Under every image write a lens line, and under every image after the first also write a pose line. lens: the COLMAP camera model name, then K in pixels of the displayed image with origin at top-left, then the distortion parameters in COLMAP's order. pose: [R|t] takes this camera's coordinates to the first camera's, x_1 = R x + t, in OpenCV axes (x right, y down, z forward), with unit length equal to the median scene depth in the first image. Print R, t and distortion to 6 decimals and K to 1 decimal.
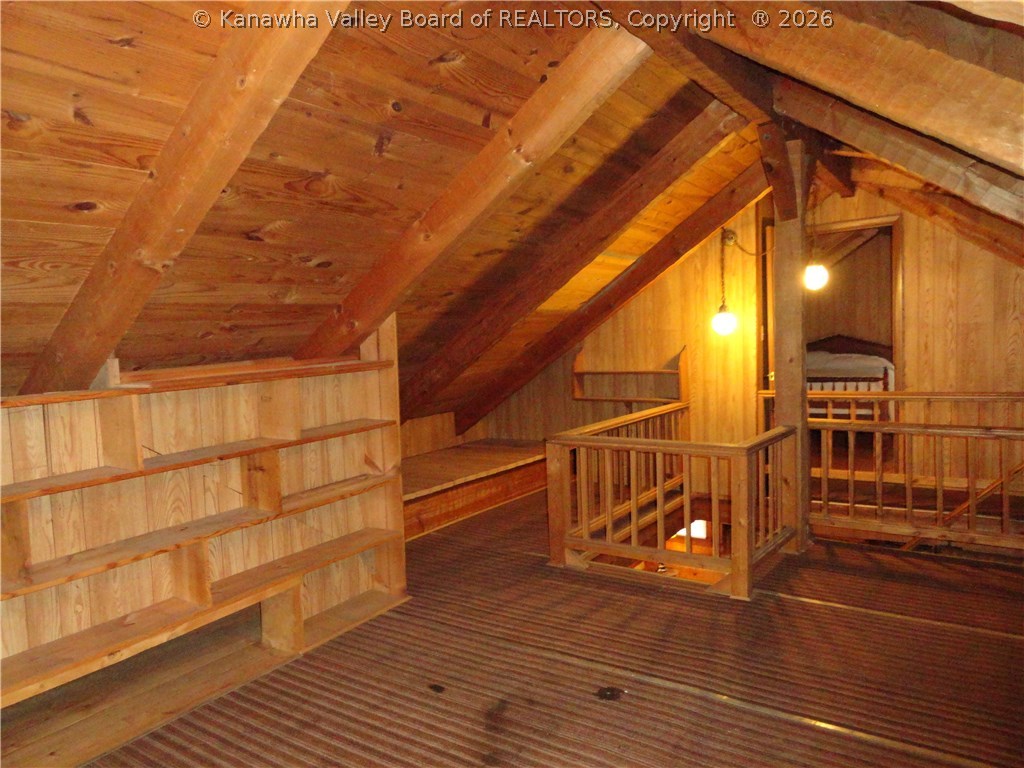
lens RADIAL K [[712.8, 0, 511.3], [0, 712.8, 382.9], [0, 0, 1]] dist [0.000924, 0.008086]
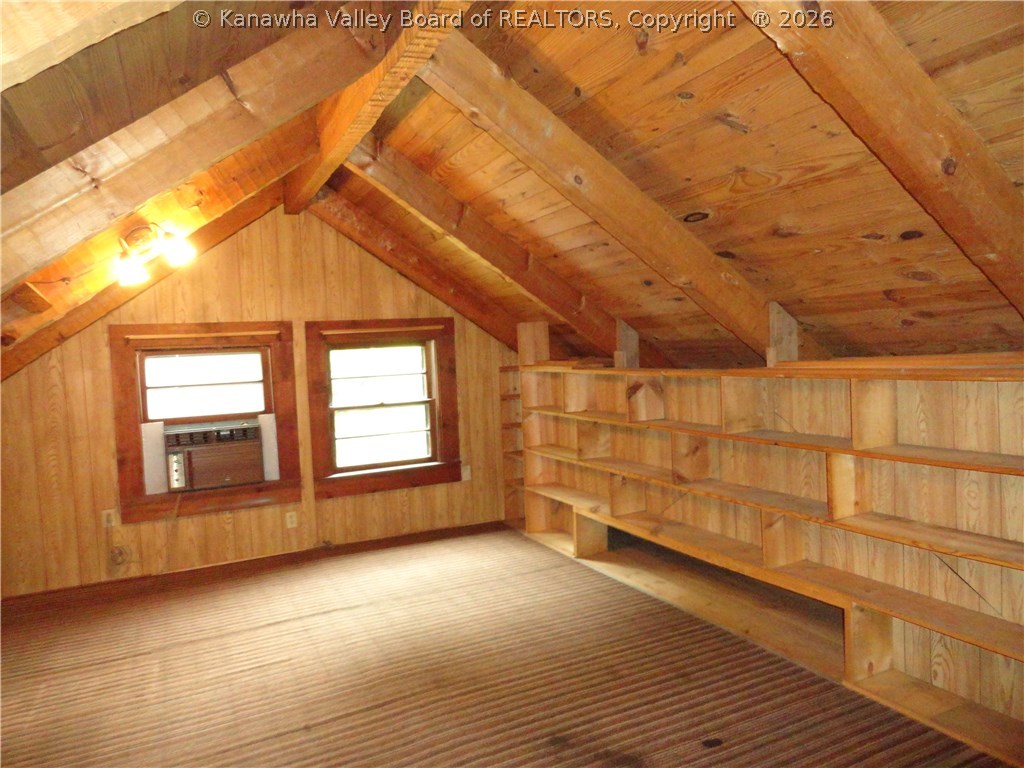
lens RADIAL K [[712.8, 0, 512.7], [0, 712.8, 382.2], [0, 0, 1]] dist [0.000924, 0.008086]
pose [[-0.503718, 0.106758, -0.857246, 0.687465], [0.006281, 0.992761, 0.119943, -0.115489], [0.863845, 0.055033, -0.500742, 1.133438]]
